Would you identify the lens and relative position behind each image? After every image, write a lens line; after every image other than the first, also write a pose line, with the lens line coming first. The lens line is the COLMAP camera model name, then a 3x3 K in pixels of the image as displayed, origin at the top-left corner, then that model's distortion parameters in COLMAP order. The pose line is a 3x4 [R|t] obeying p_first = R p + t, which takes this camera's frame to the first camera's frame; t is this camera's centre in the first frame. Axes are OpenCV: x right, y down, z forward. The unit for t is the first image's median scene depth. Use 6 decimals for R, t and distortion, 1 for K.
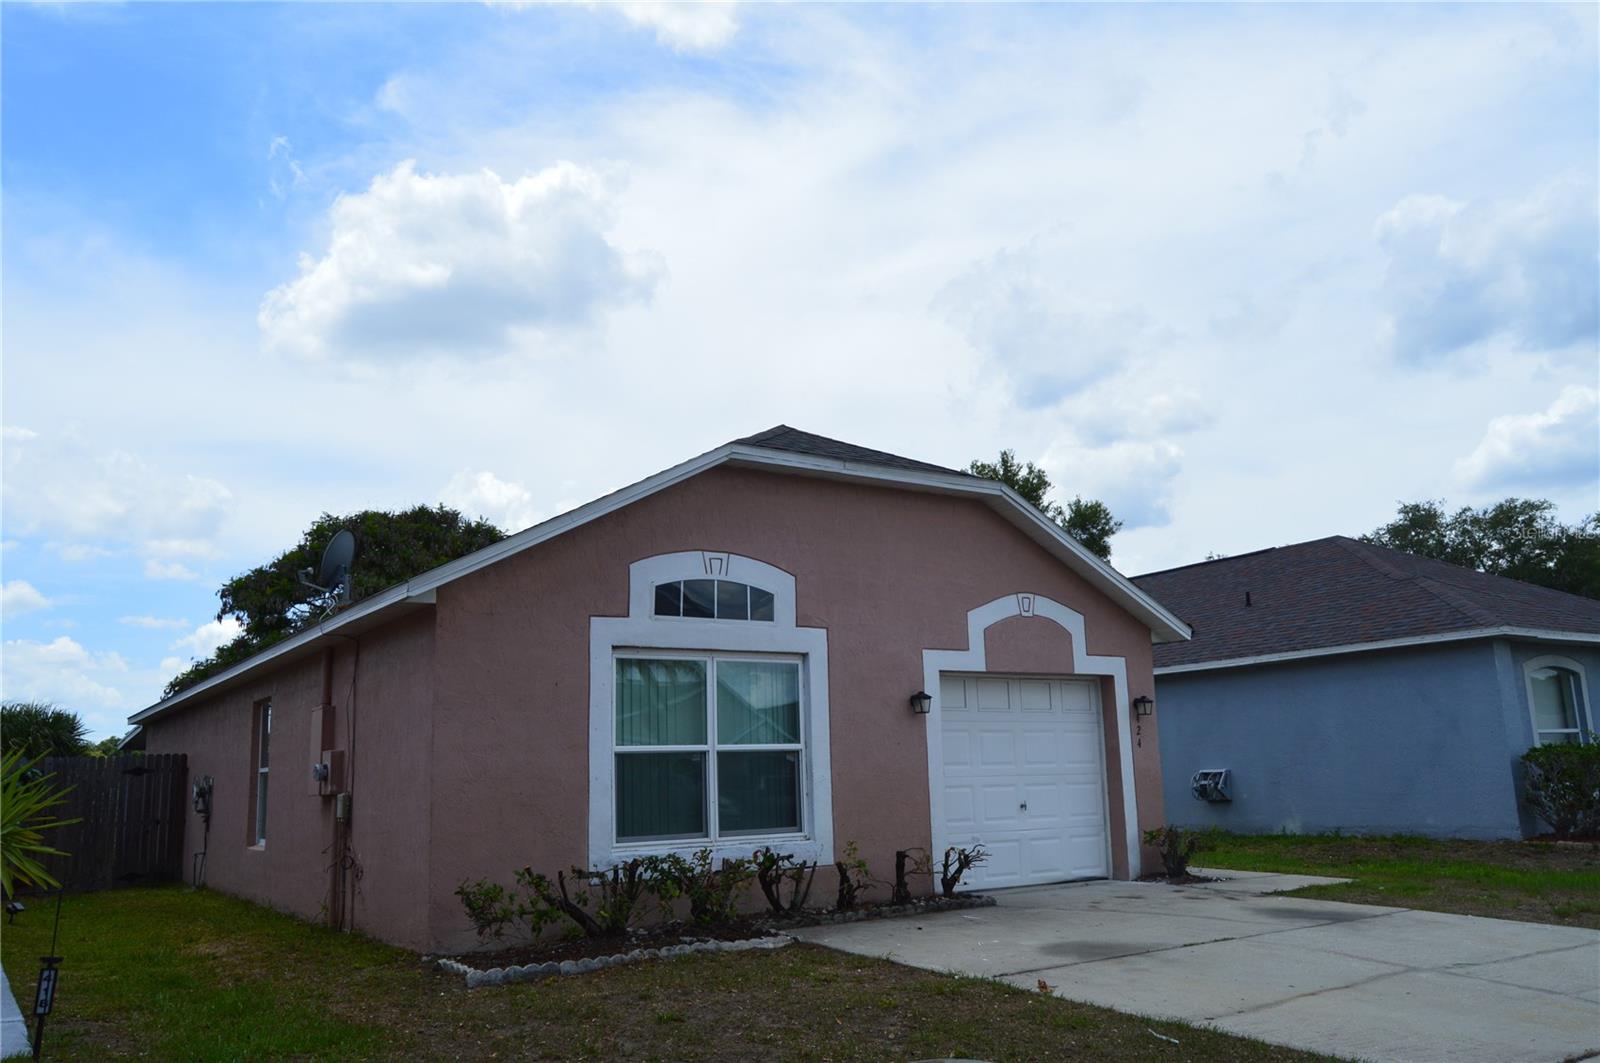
lens RADIAL K [[1254.3, 0, 803.4], [0, 1254.3, 524.9], [0, 0, 1]] dist [-0.020067, 0.024249]
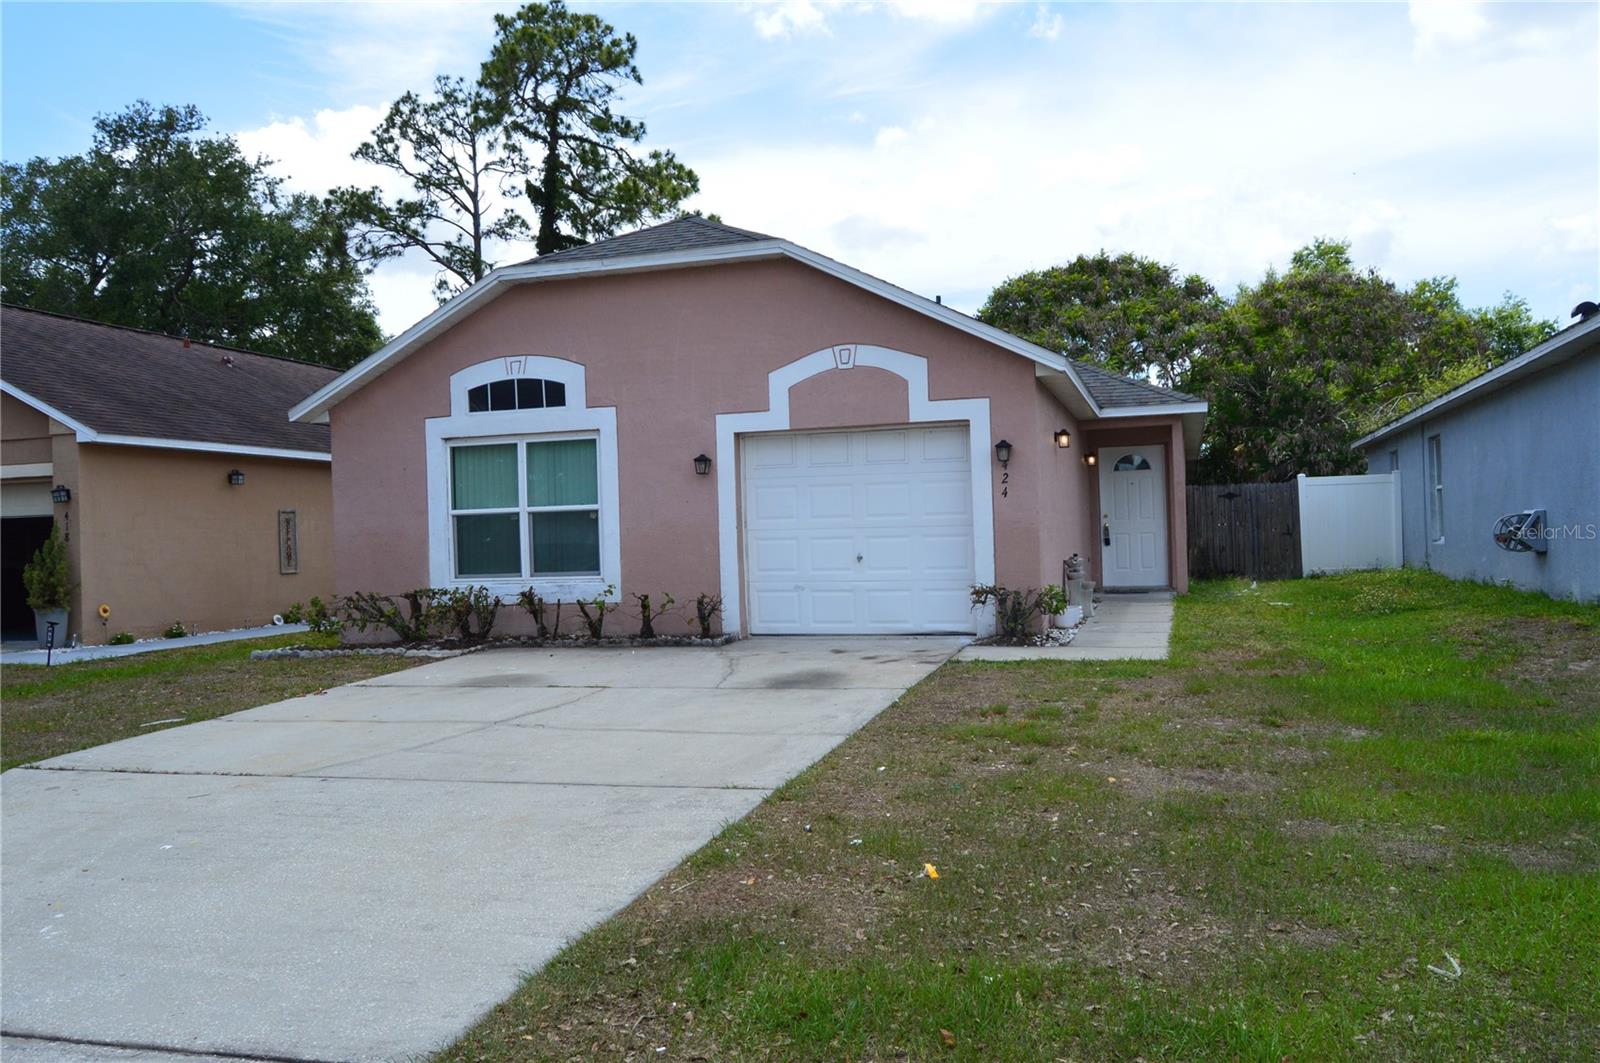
lens RADIAL K [[1254.3, 0, 802.6], [0, 1254.3, 534.1], [0, 0, 1]] dist [-0.020067, 0.024249]
pose [[0.623677, 0.011397, -0.781599, 1.051478], [0.165809, 0.975211, 0.146527, 0.056847], [0.763894, -0.220982, 0.606327, 0.401898]]
